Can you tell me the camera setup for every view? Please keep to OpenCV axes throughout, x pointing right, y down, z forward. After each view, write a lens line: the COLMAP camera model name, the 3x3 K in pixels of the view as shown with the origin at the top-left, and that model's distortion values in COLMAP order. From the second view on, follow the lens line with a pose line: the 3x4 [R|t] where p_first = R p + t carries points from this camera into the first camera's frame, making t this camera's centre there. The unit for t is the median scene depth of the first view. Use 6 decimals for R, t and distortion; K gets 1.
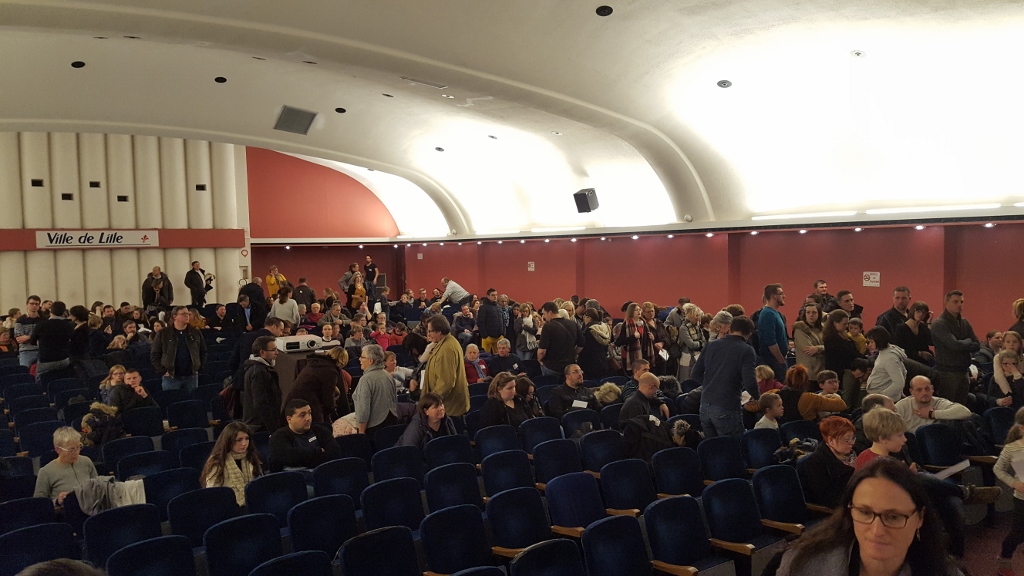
lens RADIAL K [[757.0, 0, 489.2], [0, 757.0, 308.9], [0, 0, 1]] dist [0.053092, -0.117595]
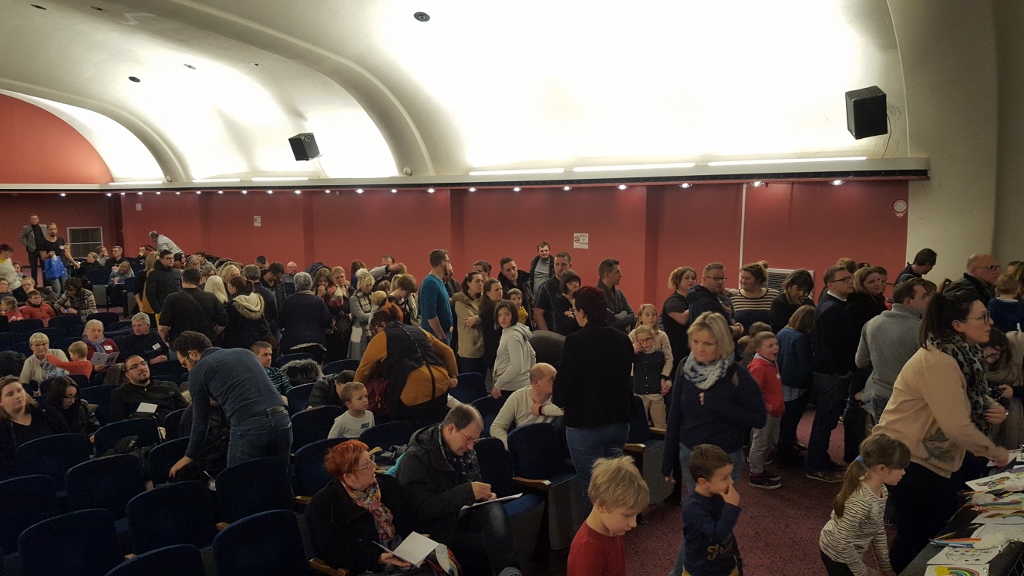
lens RADIAL K [[757.0, 0, 511.7], [0, 757.0, 297.1], [0, 0, 1]] dist [0.053092, -0.117595]
pose [[0.965703, -0.012520, 0.259347, 0.155499], [0.000946, 0.999000, 0.044701, -0.010227], [-0.259648, -0.042922, 0.964749, 0.098139]]
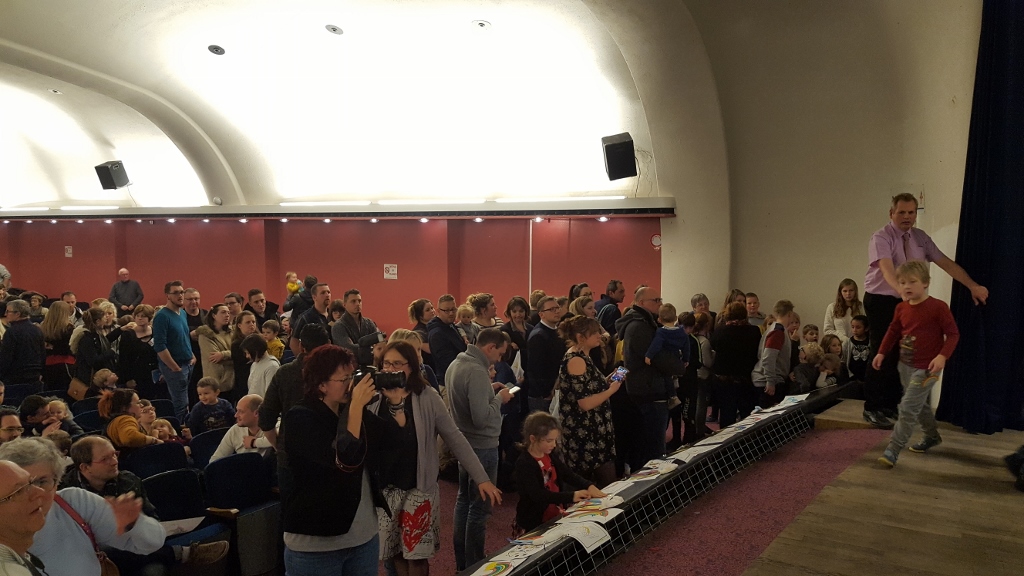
lens RADIAL K [[757.0, 0, 531.6], [0, 757.0, 286.6], [0, 0, 1]] dist [0.053092, -0.117595]
pose [[0.909056, -0.003384, 0.416659, 0.239184], [0.007319, 0.999942, -0.007847, -0.010635], [-0.416609, 0.010183, 0.909029, 0.043860]]
